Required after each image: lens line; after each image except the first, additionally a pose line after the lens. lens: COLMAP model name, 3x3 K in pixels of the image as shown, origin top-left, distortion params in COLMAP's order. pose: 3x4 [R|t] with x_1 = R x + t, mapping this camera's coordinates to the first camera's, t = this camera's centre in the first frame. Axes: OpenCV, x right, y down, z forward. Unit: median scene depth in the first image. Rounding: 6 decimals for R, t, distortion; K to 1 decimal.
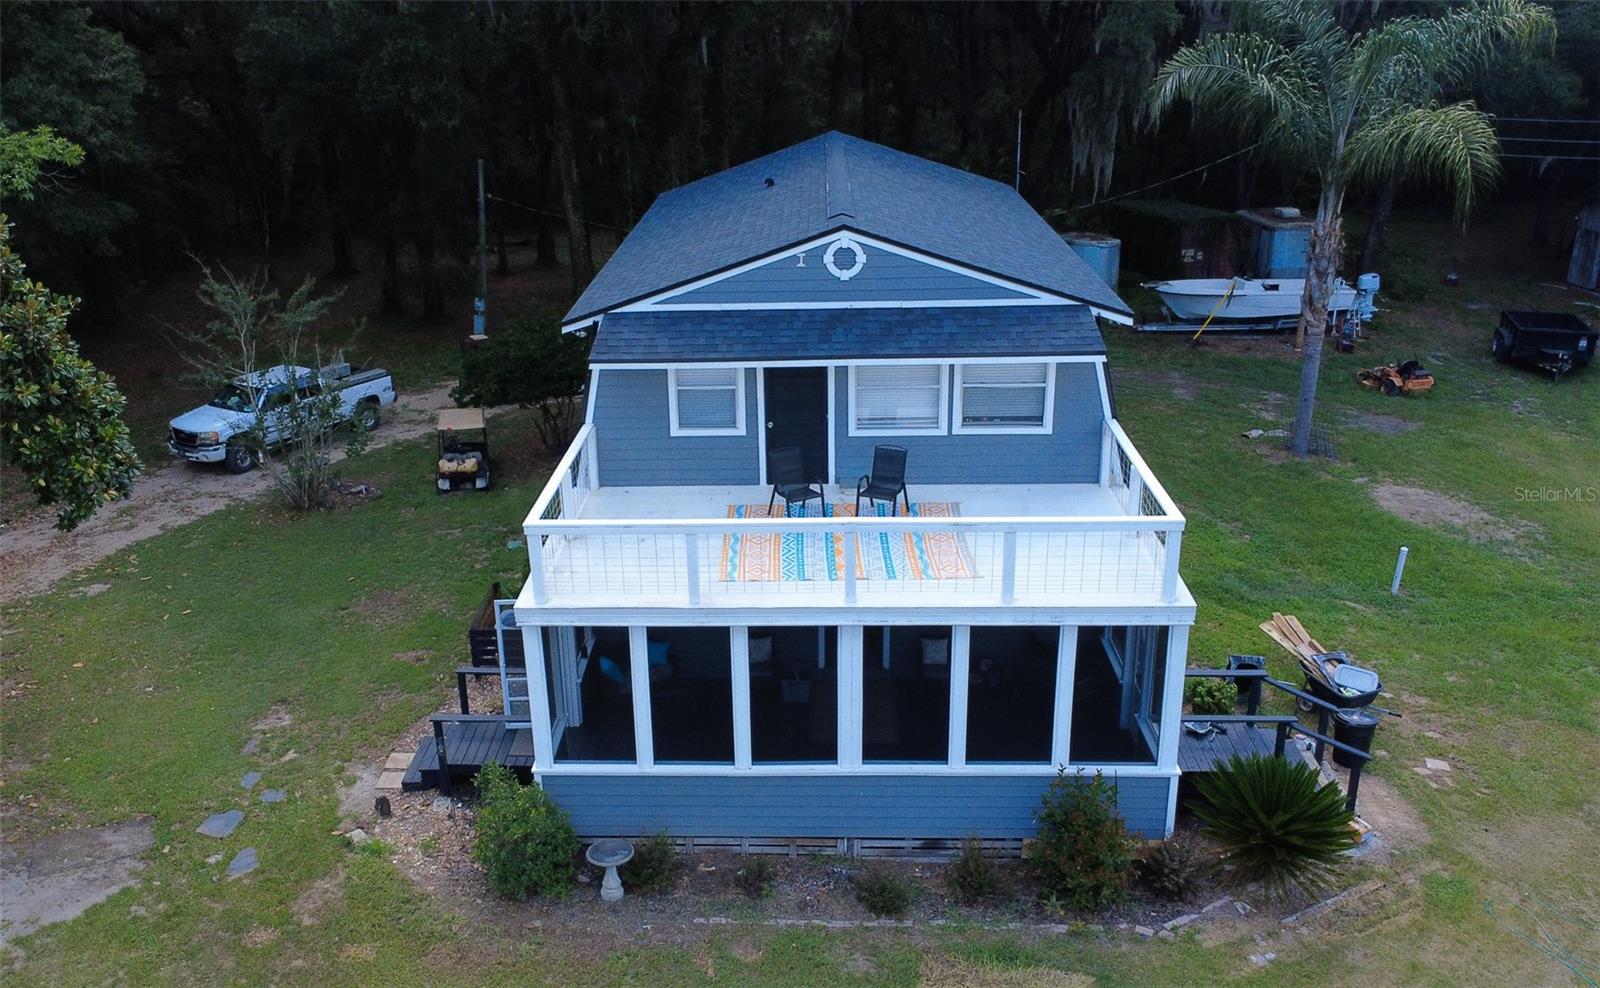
lens RADIAL K [[1286.3, 0, 794.9], [0, 1286.3, 471.5], [0, 0, 1]] dist [0.003730, -0.000635]
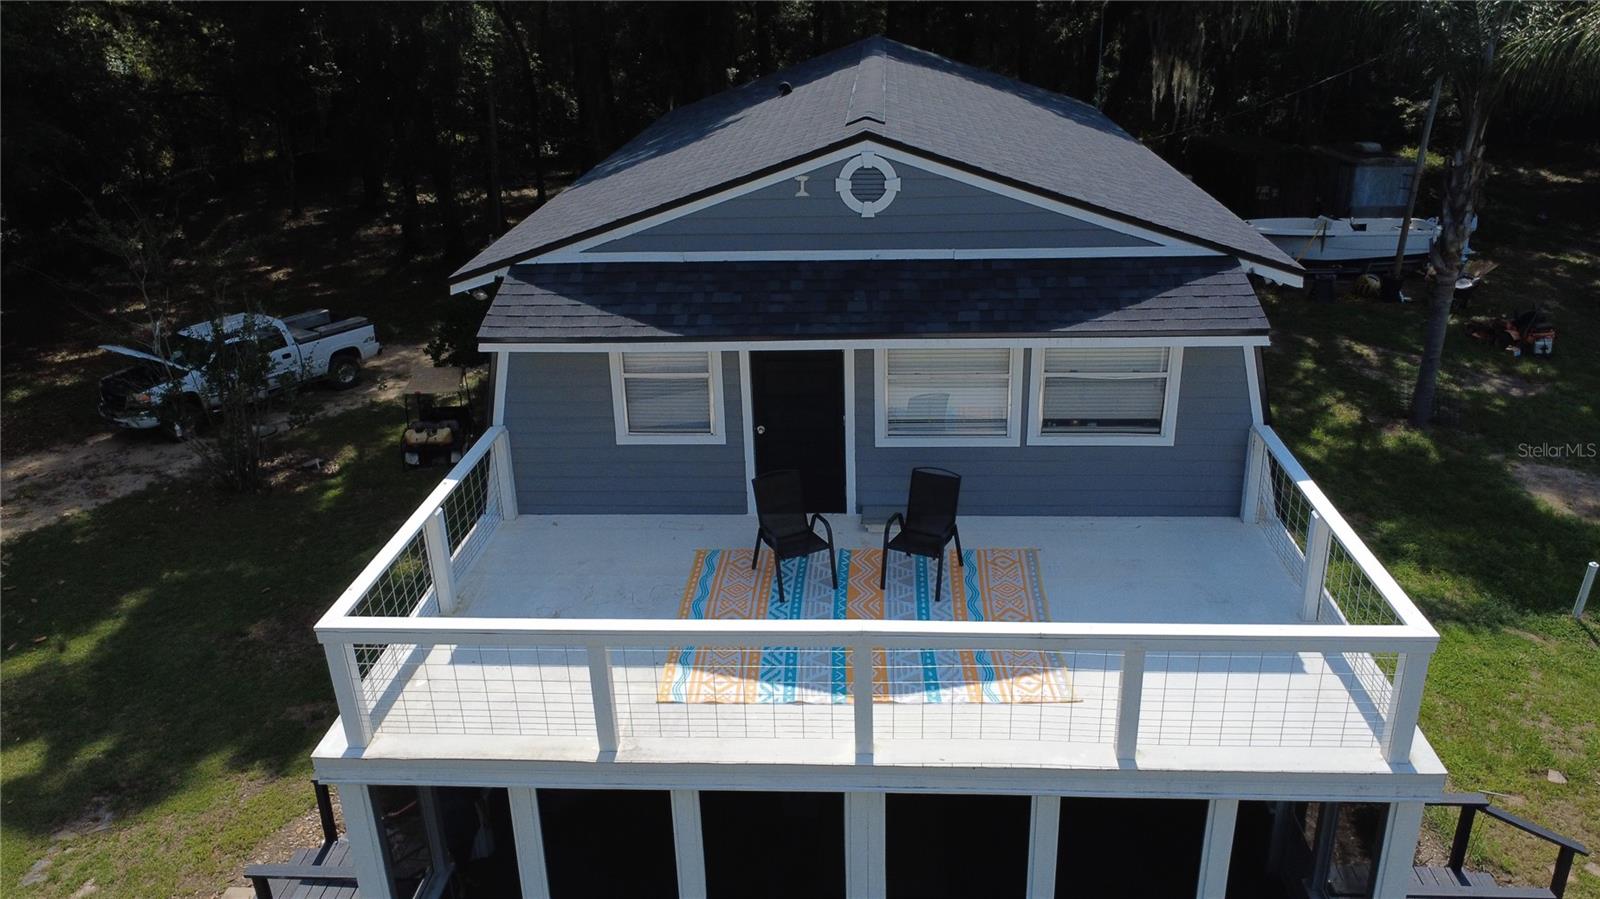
lens RADIAL K [[1194.6, 0, 852.5], [0, 1194.6, 444.0], [0, 0, 1]] dist [0.006544, 0.001893]
pose [[0.999984, 0.004725, -0.003122, 0.032506], [-0.004598, 0.999202, 0.039677, -0.055505], [0.003307, -0.039662, 0.999208, 0.373933]]
